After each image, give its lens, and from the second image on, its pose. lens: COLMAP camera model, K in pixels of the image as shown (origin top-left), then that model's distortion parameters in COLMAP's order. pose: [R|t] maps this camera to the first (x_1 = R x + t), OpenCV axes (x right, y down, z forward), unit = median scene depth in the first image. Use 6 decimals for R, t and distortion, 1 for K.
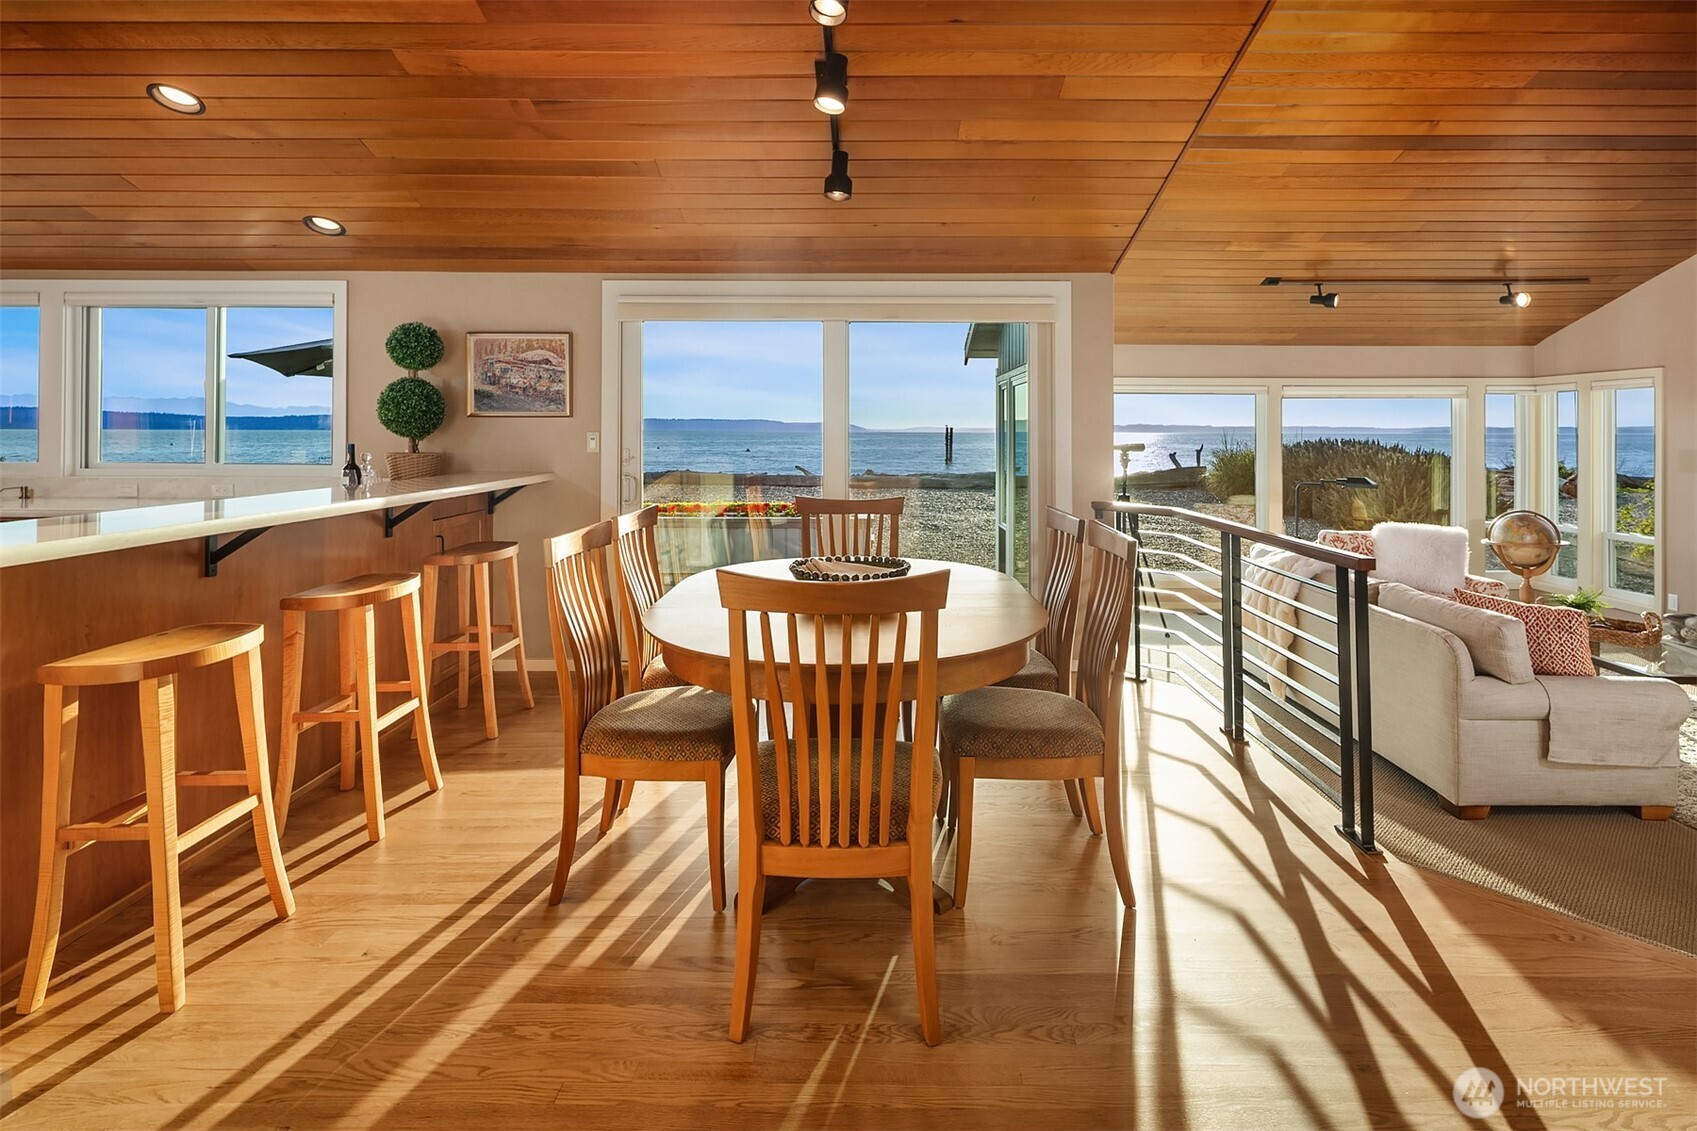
lens RADIAL K [[838.9, 0, 856.8], [0, 838.9, 431.3], [0, 0, 1]] dist [0.003814, -0.005382]
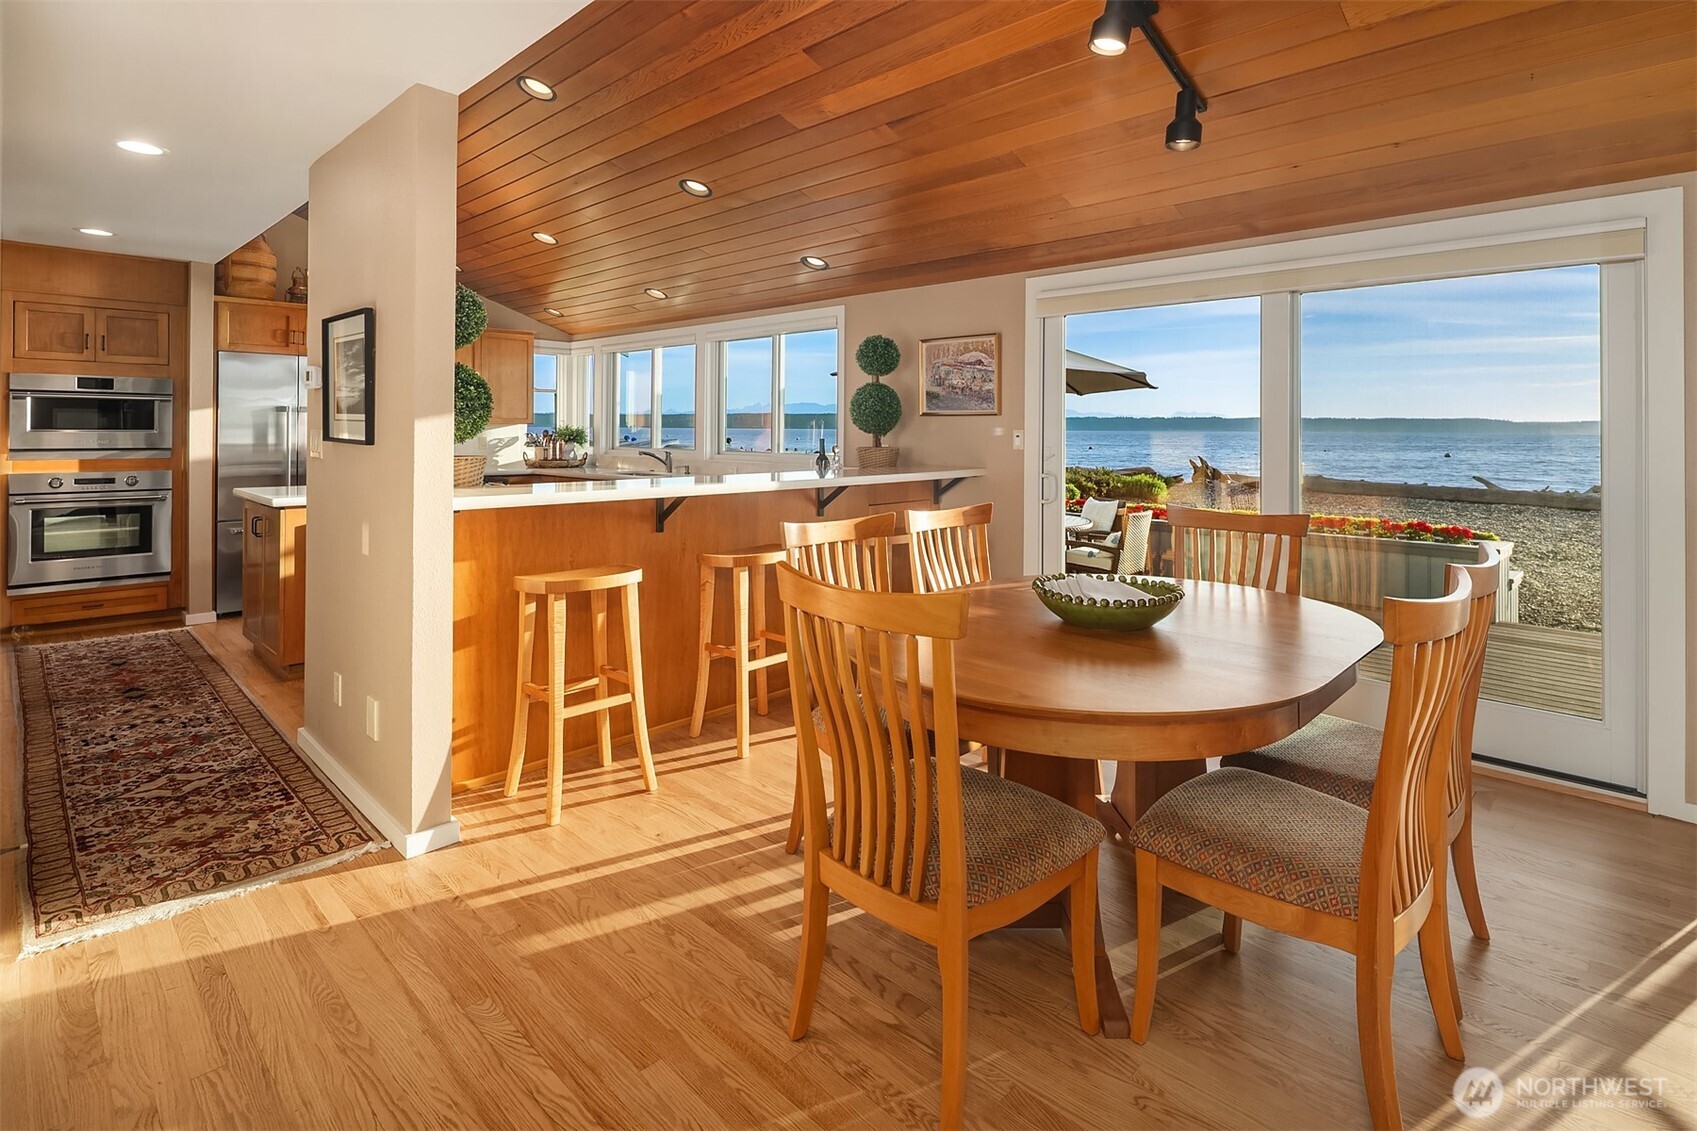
lens RADIAL K [[838.9, 0, 856.8], [0, 838.9, 431.3], [0, 0, 1]] dist [0.003814, -0.005382]
pose [[0.717048, 0.004063, -0.697012, 0.268083], [-0.005024, 0.999987, 0.000661, 0.003075], [0.697006, 0.003028, 0.717059, 0.149962]]
